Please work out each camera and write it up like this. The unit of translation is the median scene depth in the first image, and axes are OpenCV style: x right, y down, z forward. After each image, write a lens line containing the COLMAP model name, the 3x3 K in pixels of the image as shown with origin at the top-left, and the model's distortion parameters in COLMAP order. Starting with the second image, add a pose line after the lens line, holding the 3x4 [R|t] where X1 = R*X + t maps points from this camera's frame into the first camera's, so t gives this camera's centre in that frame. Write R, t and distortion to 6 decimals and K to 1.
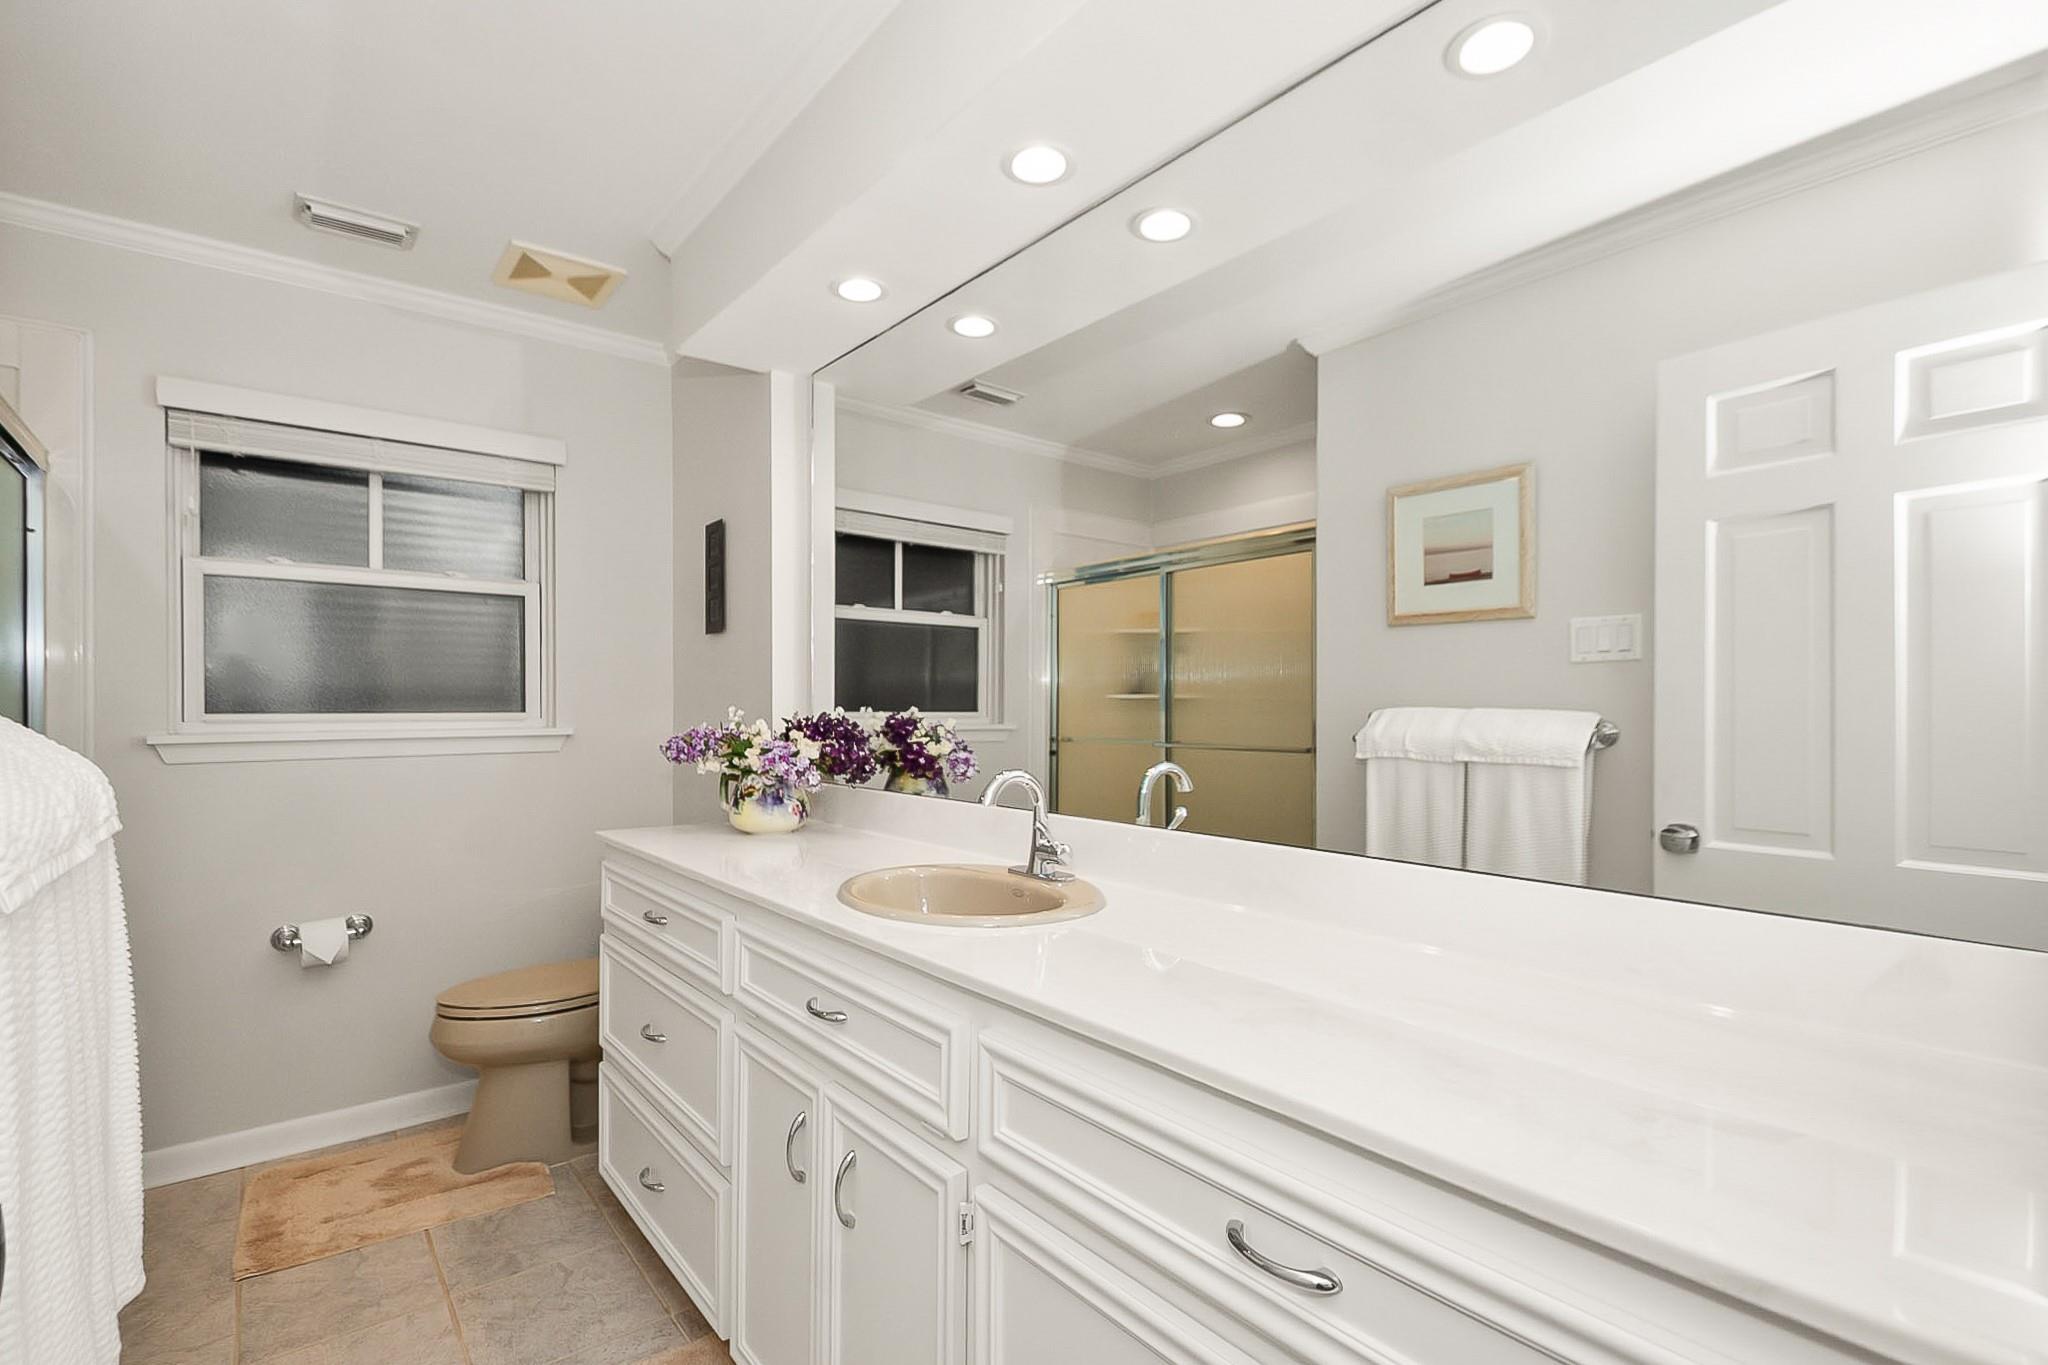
lens RADIAL K [[917.1, 0, 1019.9], [0, 917.1, 708.8], [0, 0, 1]] dist [0.013256, -0.007134]
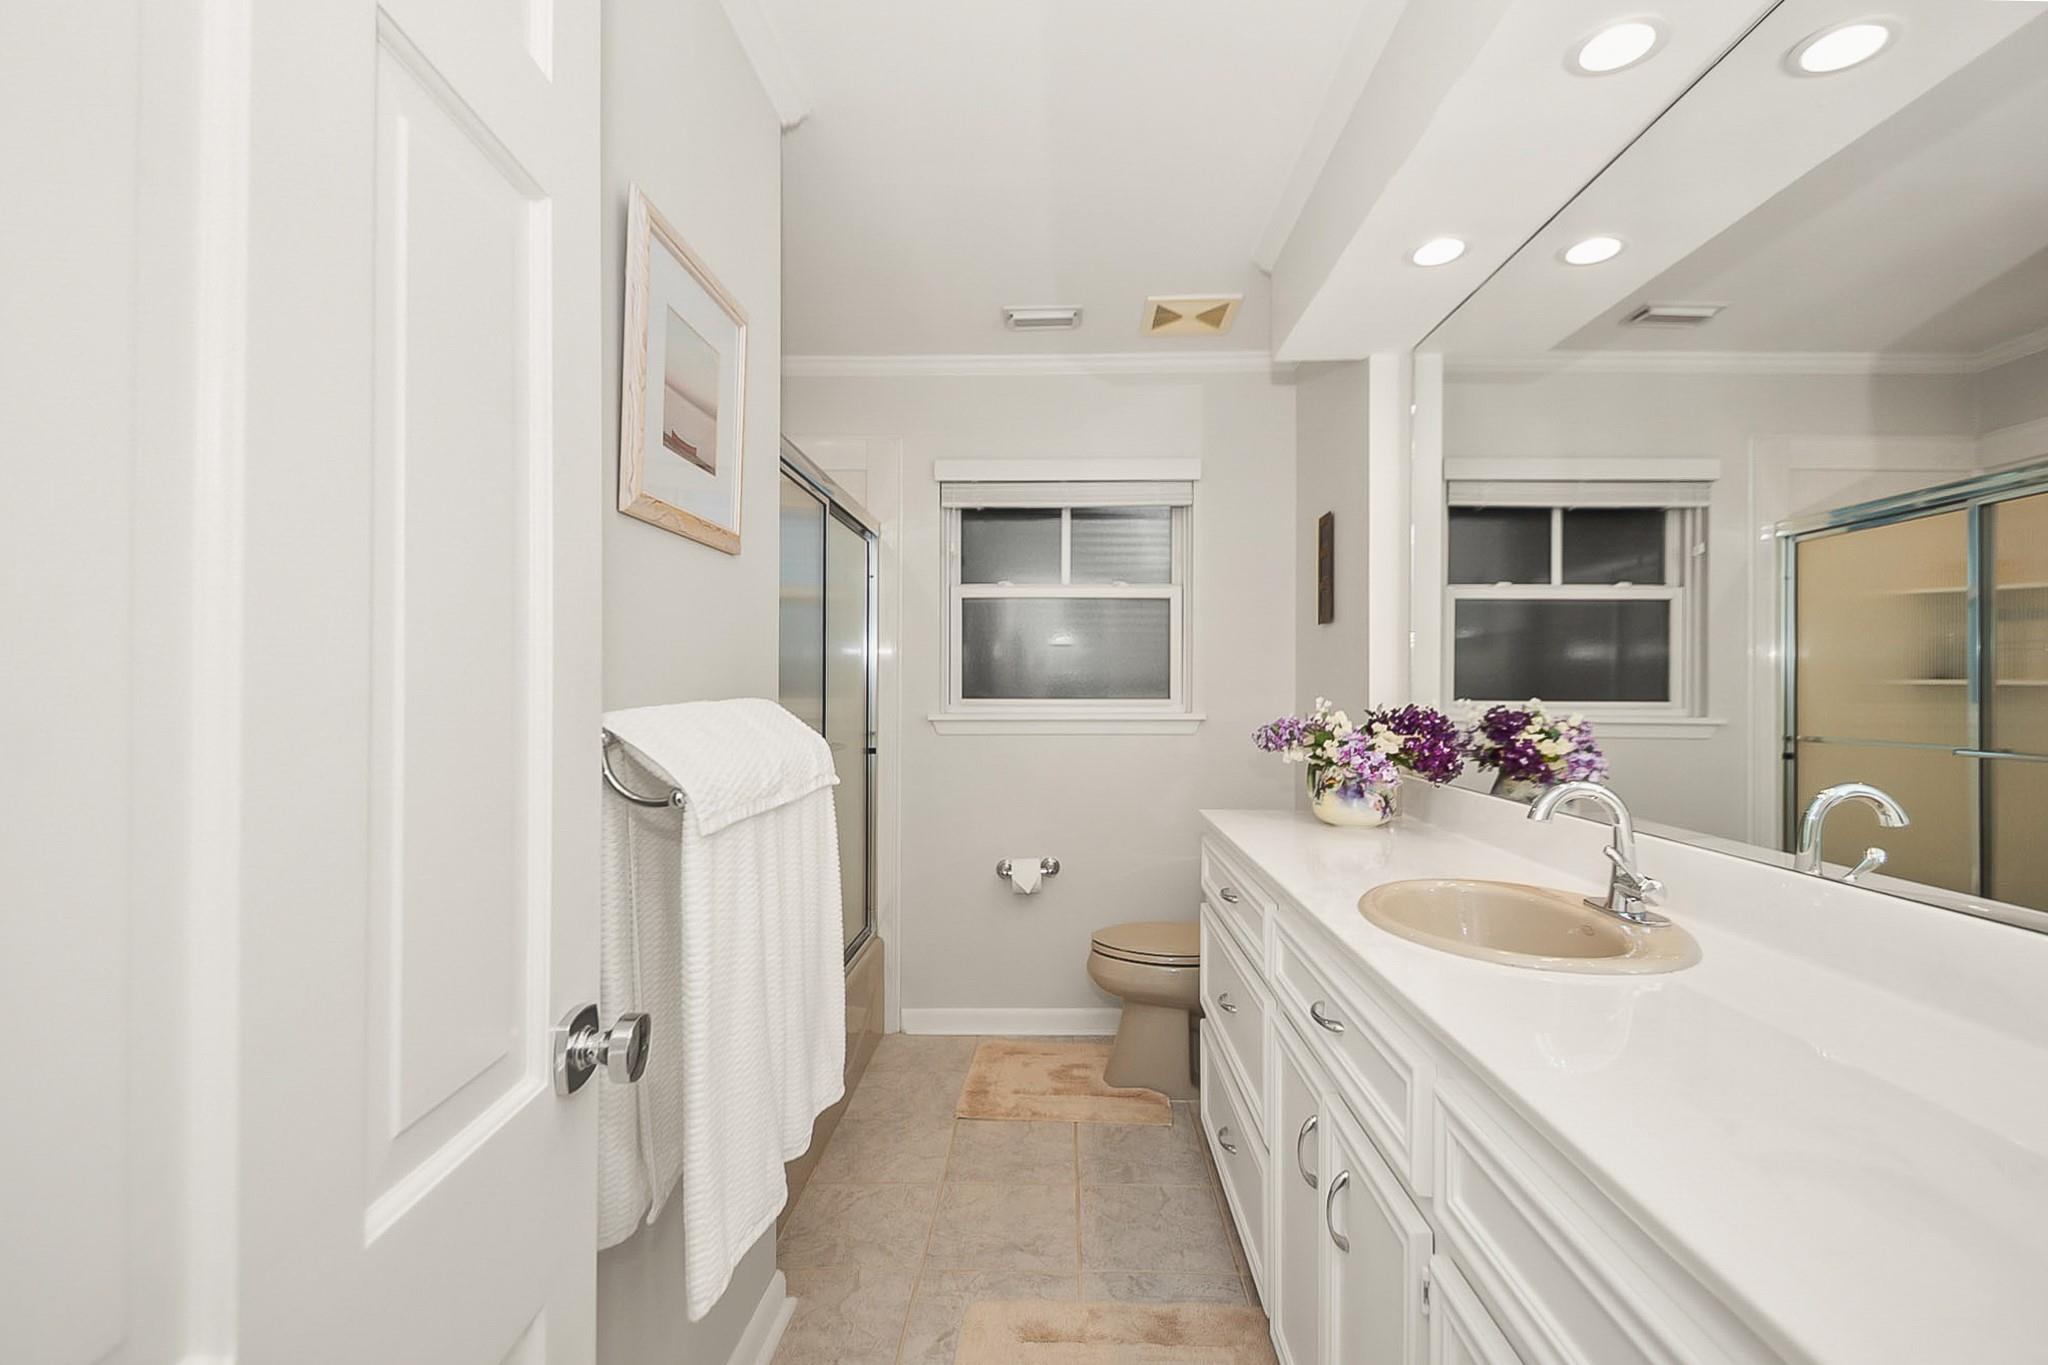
lens RADIAL K [[917.1, 0, 1071.5], [0, 917.1, 680.0], [0, 0, 1]] dist [0.013256, -0.007134]
pose [[0.771276, -0.003245, -0.636493, 0.118711], [-0.003858, 0.999945, -0.009773, -0.010366], [0.636489, 0.009993, 0.771221, 0.043874]]
